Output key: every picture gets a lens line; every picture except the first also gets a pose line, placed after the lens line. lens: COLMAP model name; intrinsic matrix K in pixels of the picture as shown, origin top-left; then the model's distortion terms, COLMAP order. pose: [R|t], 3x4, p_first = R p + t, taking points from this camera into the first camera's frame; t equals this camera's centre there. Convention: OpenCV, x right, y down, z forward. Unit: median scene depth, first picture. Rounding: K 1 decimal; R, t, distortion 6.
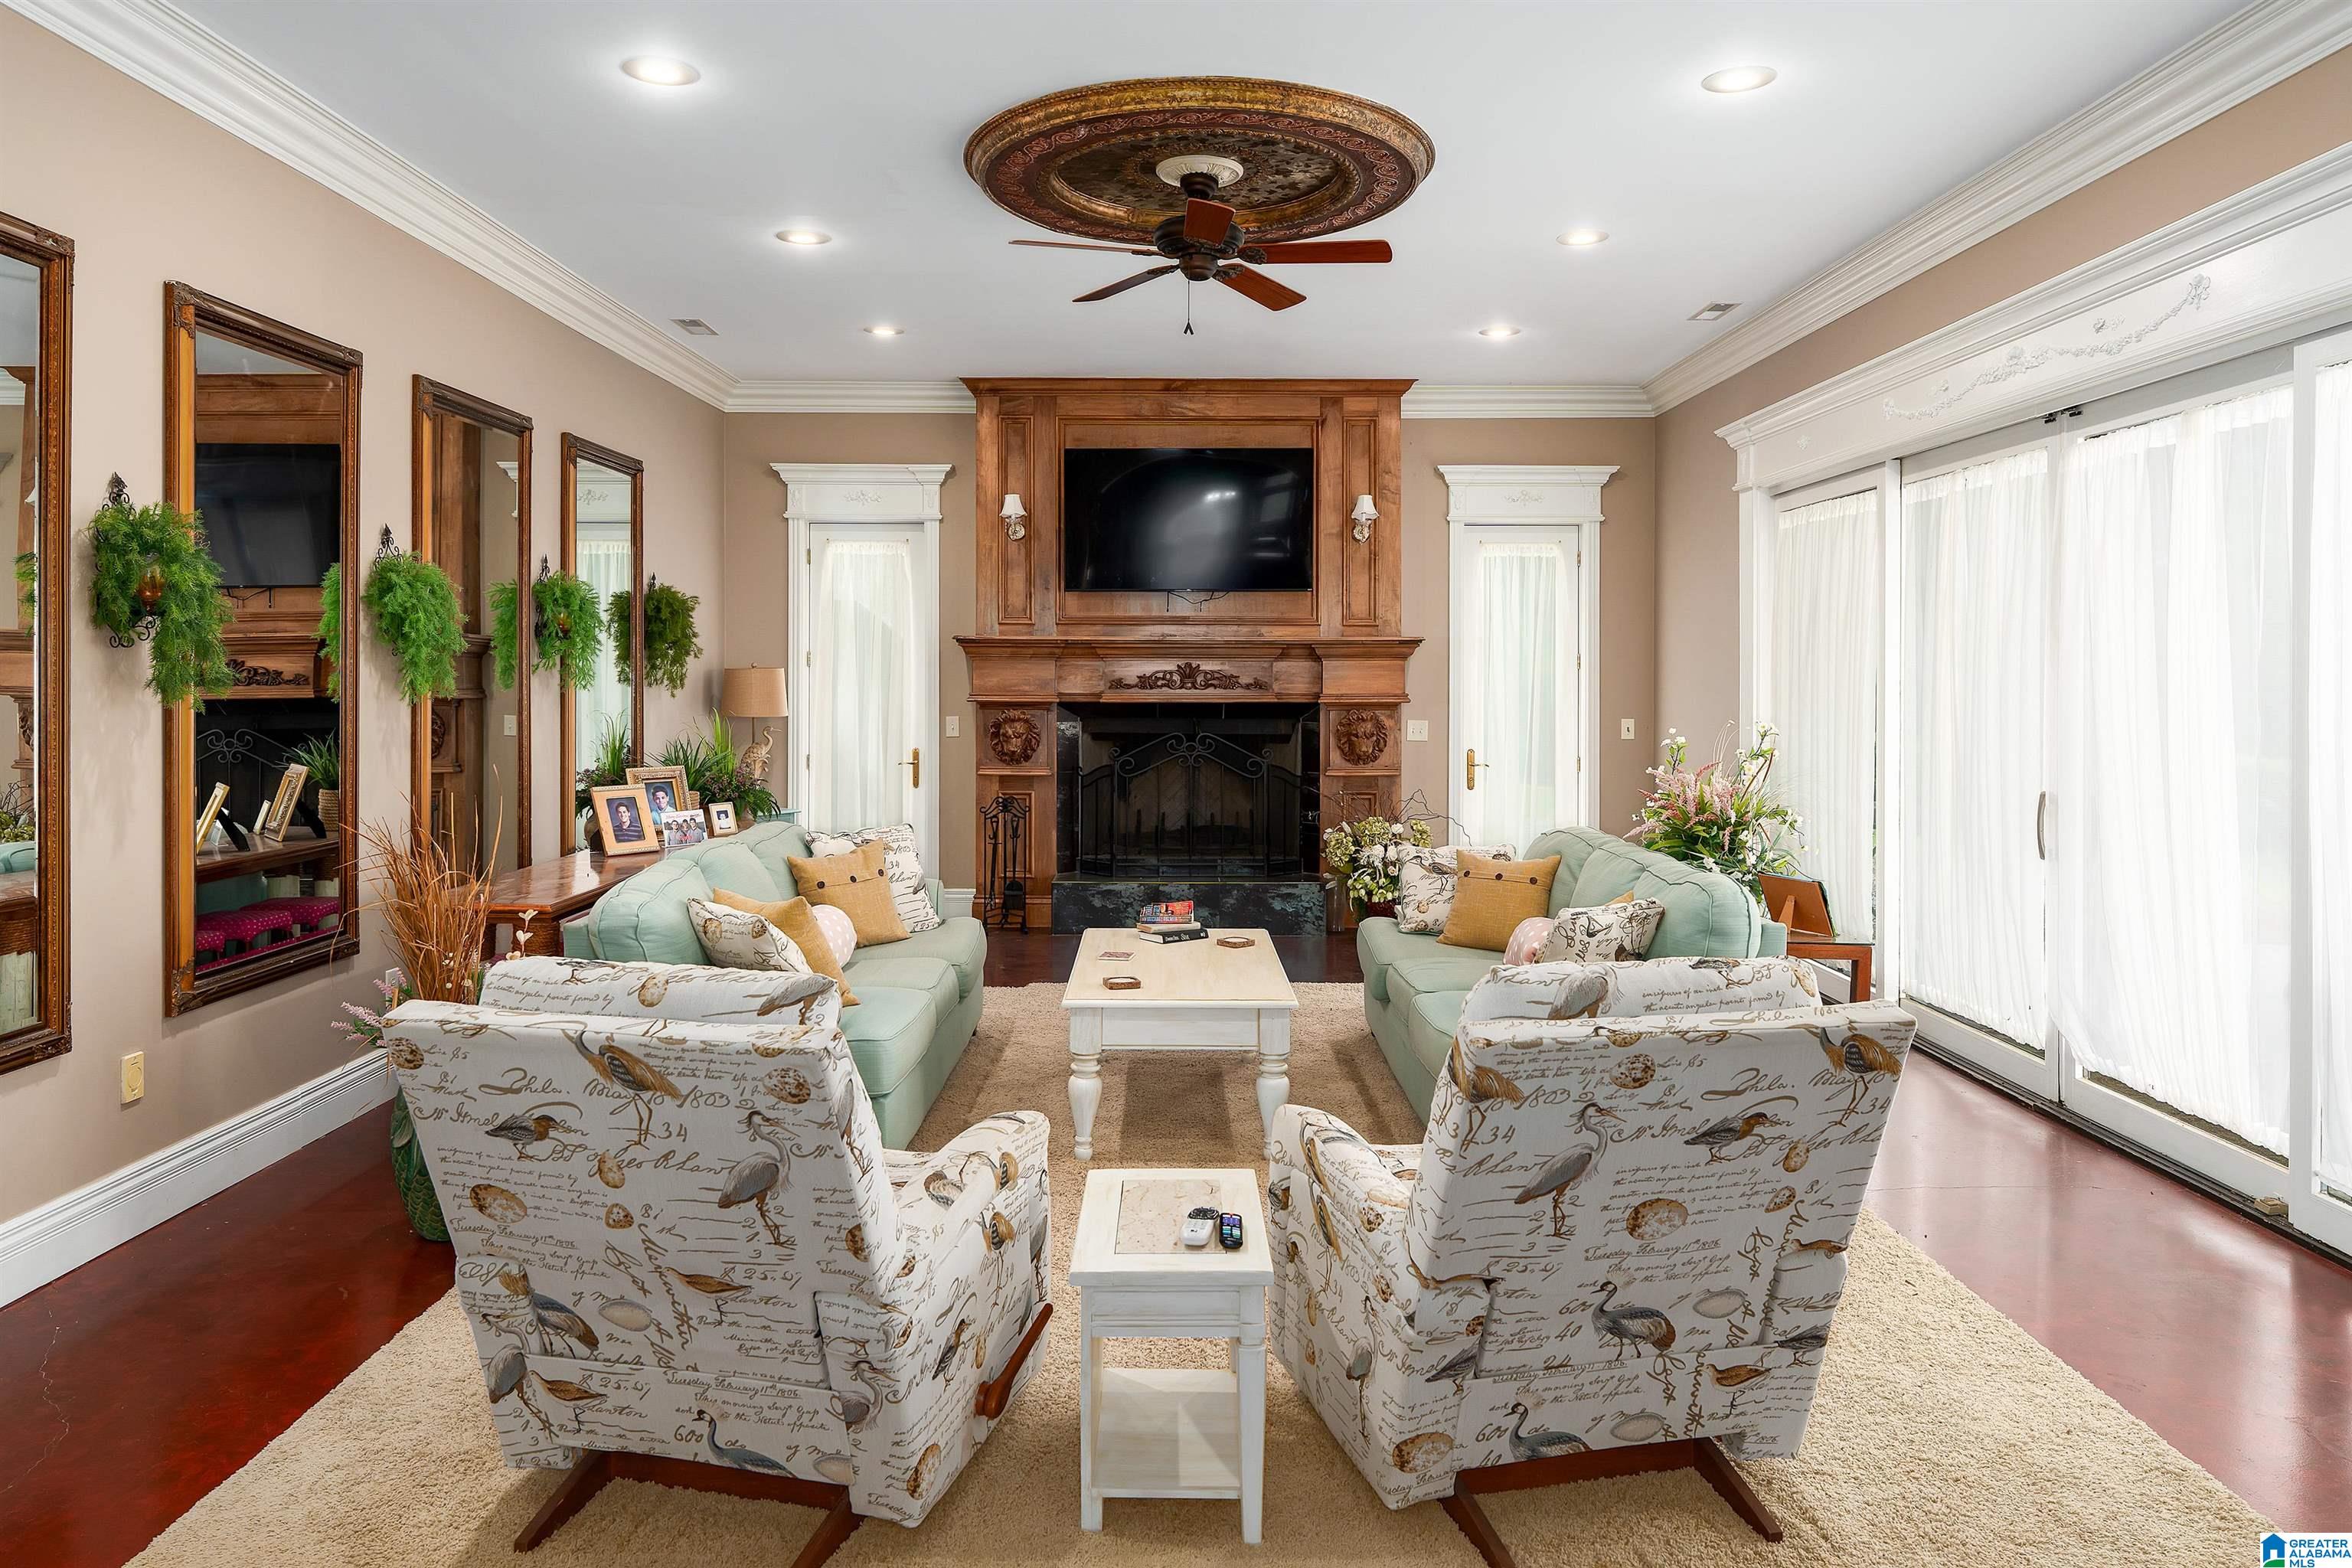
lens RADIAL K [[1587.5, 0, 1176.0], [0, 1587.5, 784.0], [0, 0, 1]] dist [-0.001994, 0.000007]
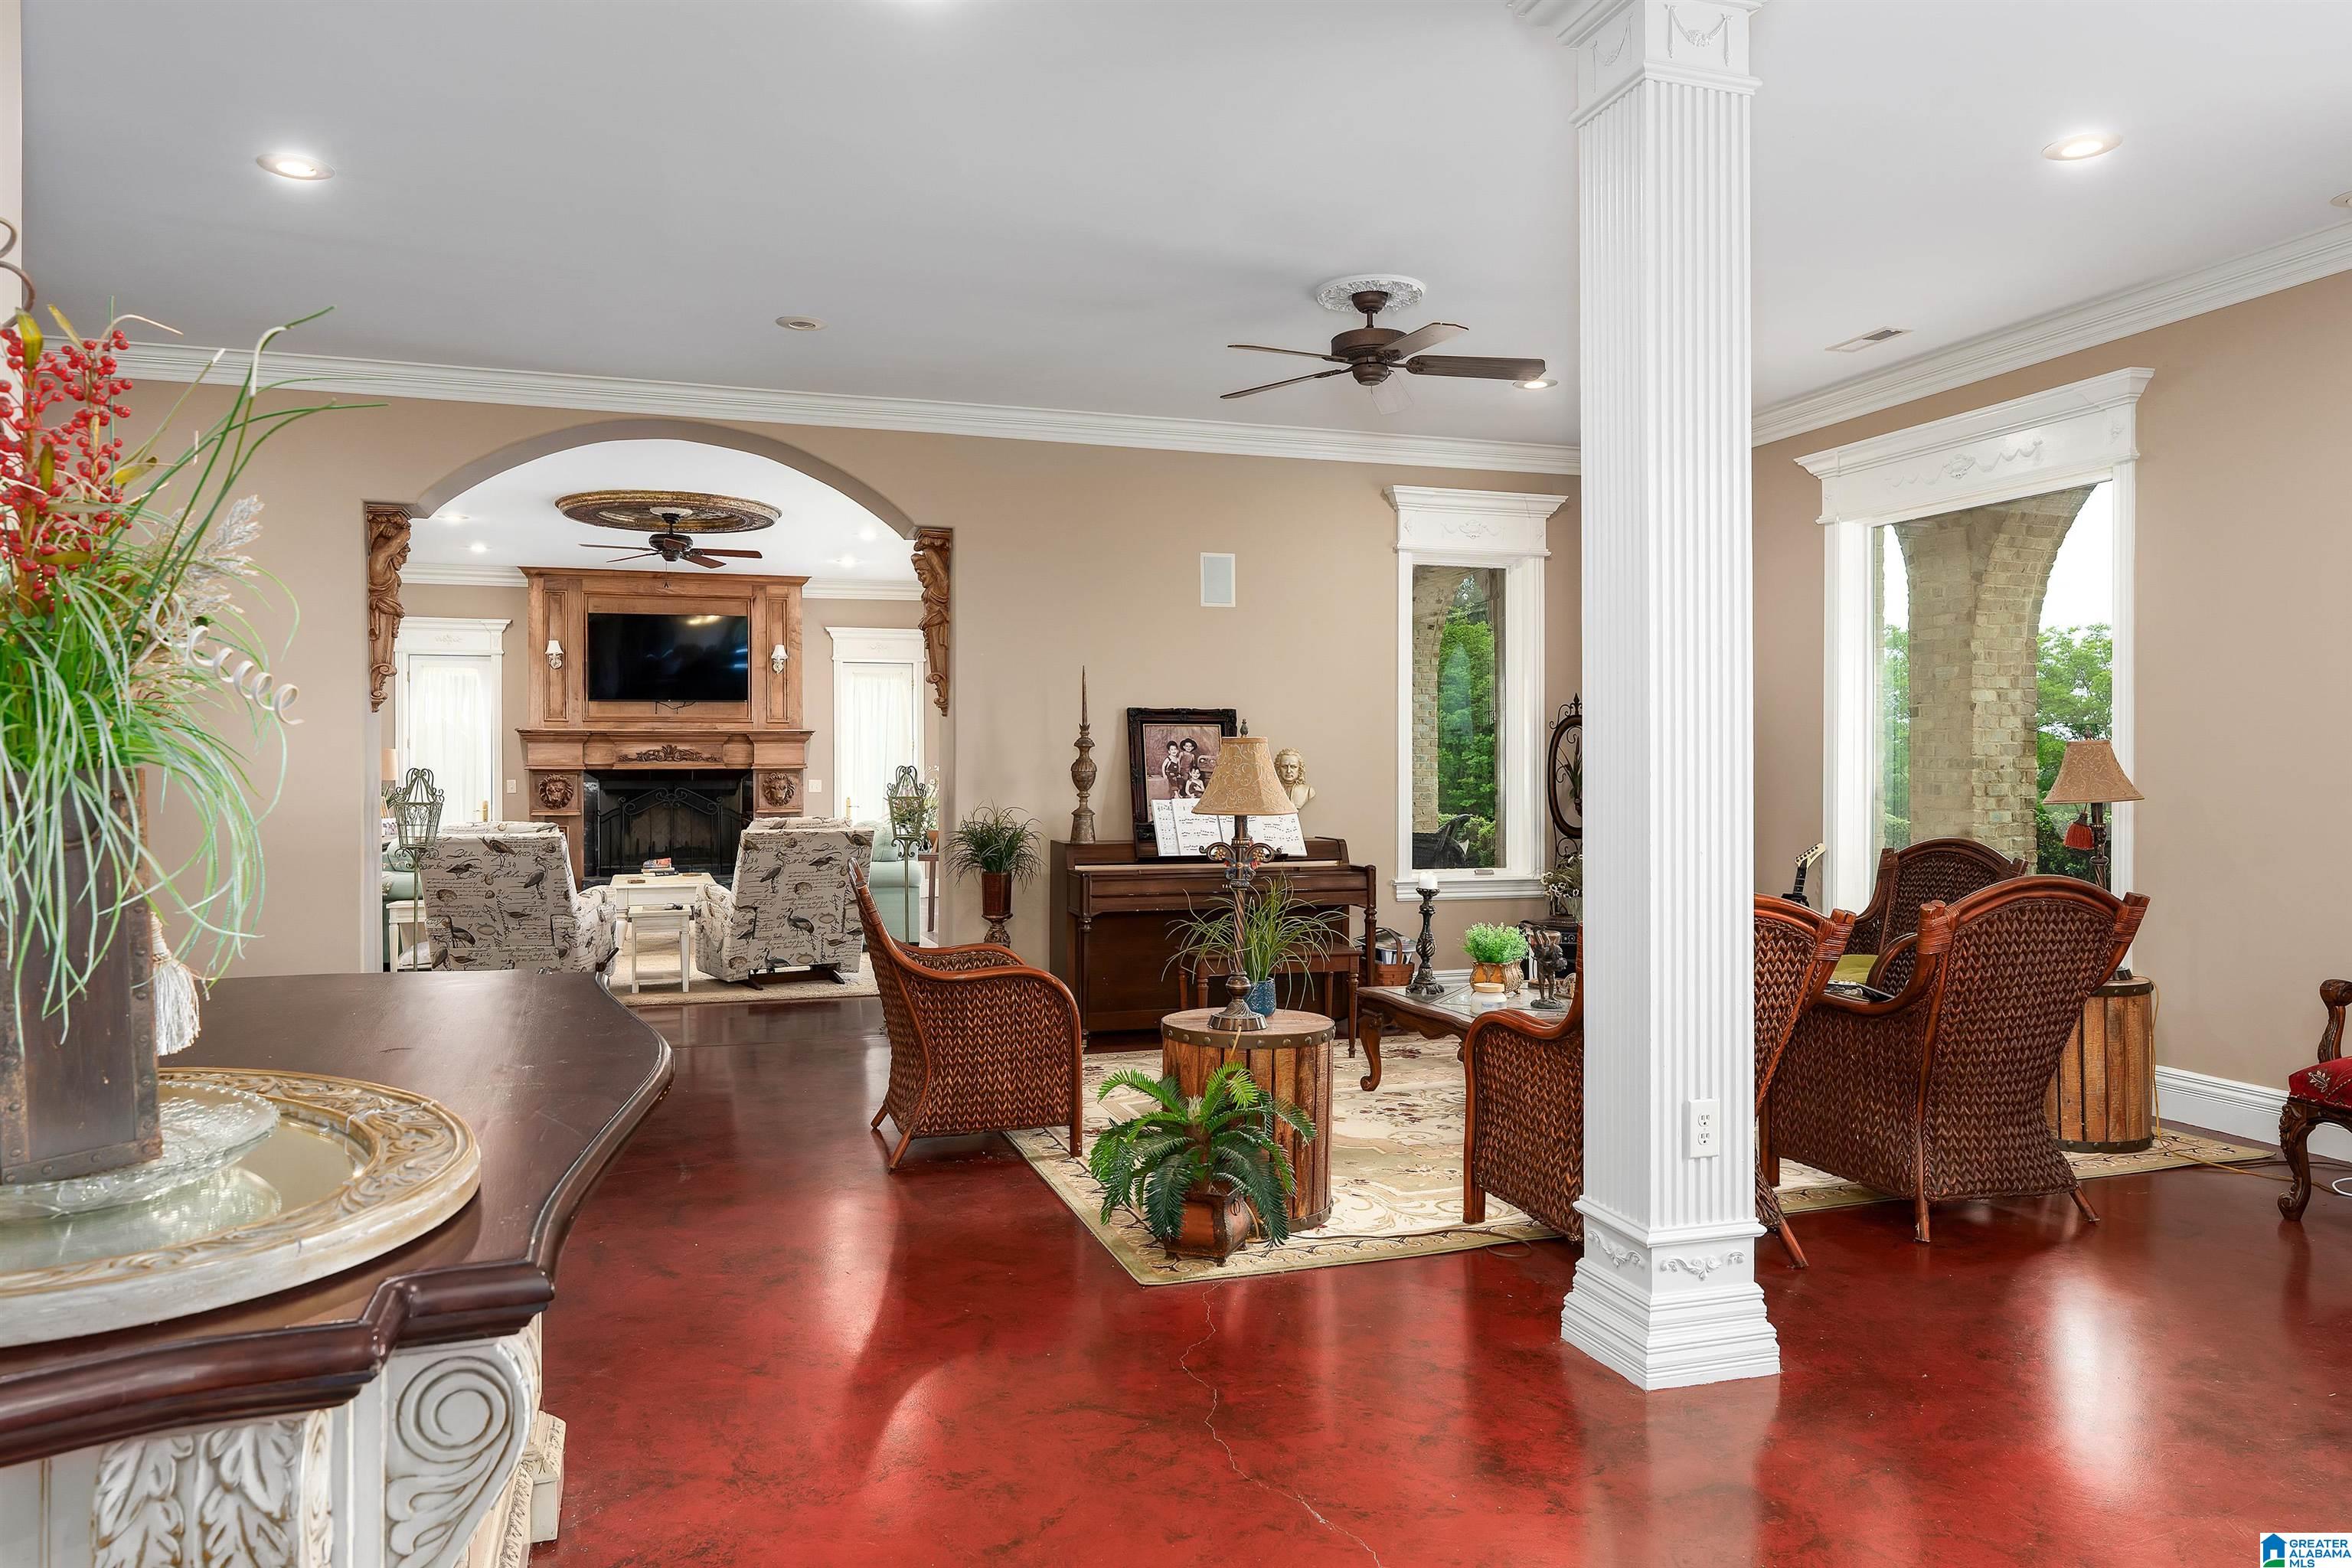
lens RADIAL K [[1593.1, 0, 1171.3], [0, 1593.1, 772.8], [0, 0, 1]] dist [-0.009295, -0.000201]
pose [[0.952512, -0.005595, 0.304450, 0.000972], [0.026443, 0.997574, -0.064399, 0.071034], [-0.303351, 0.069391, 0.950349, -0.709120]]
